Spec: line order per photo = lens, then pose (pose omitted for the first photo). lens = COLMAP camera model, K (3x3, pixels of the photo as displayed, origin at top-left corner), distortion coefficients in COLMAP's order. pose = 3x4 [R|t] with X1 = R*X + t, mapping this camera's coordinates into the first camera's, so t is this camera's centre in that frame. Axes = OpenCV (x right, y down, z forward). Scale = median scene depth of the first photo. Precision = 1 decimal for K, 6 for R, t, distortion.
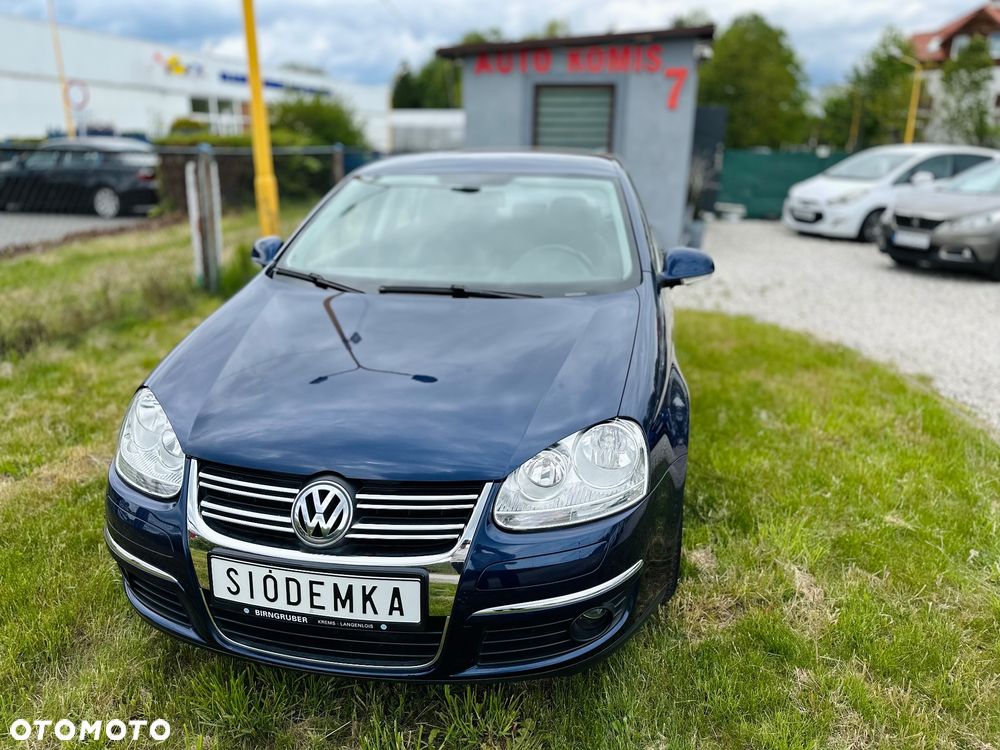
lens RADIAL K [[704.4, 0, 509.7], [0, 704.4, 361.8], [0, 0, 1]] dist [0.034267, -0.043069]
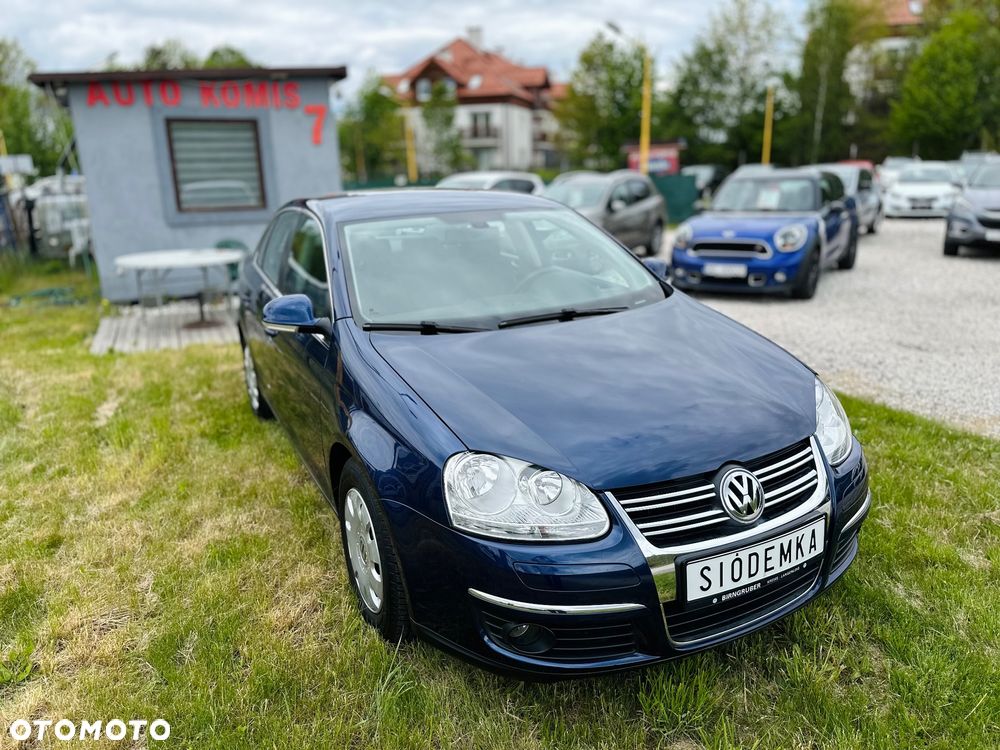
lens RADIAL K [[704.4, 0, 505.6], [0, 704.4, 357.3], [0, 0, 1]] dist [0.034267, -0.043069]
pose [[0.797660, -0.179467, 0.575787, -1.220237], [0.205868, 0.978380, 0.019755, -0.117129], [-0.566884, 0.102779, 0.817361, 0.230145]]
